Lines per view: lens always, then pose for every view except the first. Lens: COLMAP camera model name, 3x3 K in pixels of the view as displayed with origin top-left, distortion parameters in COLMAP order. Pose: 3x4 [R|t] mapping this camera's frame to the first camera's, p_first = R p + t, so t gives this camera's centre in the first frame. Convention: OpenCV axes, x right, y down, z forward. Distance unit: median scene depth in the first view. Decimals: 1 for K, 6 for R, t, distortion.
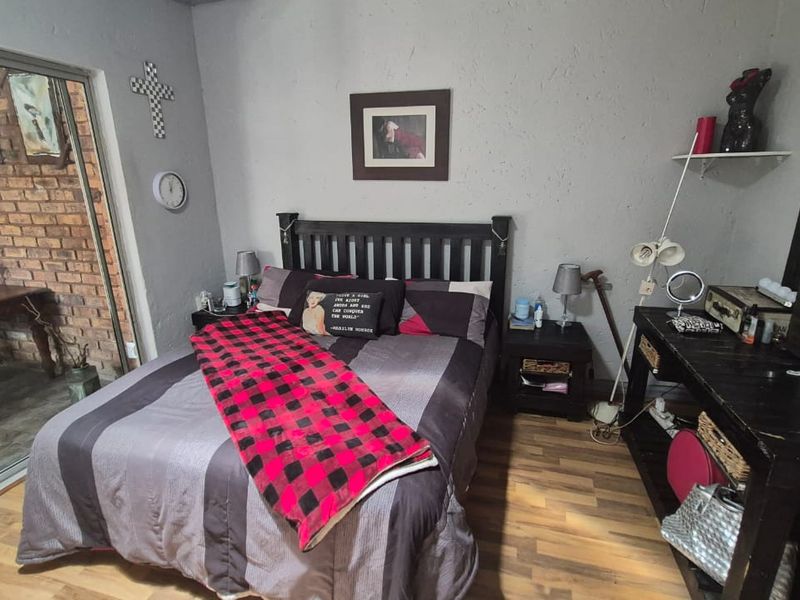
lens RADIAL K [[419.0, 0, 401.3], [0, 419.0, 296.2], [0, 0, 1]] dist [0.013898, -0.006417]
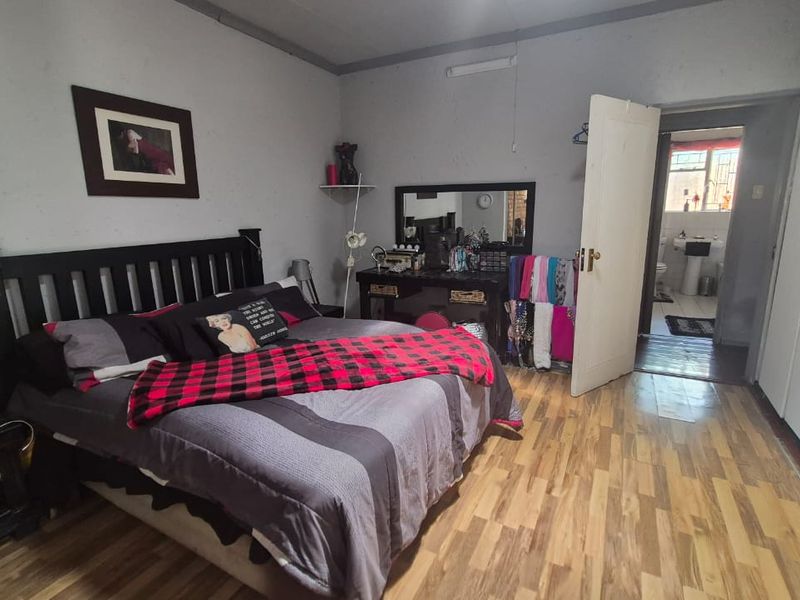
lens RADIAL K [[419.0, 0, 401.2], [0, 419.0, 299.6], [0, 0, 1]] dist [0.013898, -0.006417]
pose [[0.223630, -0.207383, 0.952356, -0.811103], [0.284050, 0.948555, 0.139856, -0.044520], [-0.932365, 0.239241, 0.271032, 0.323627]]
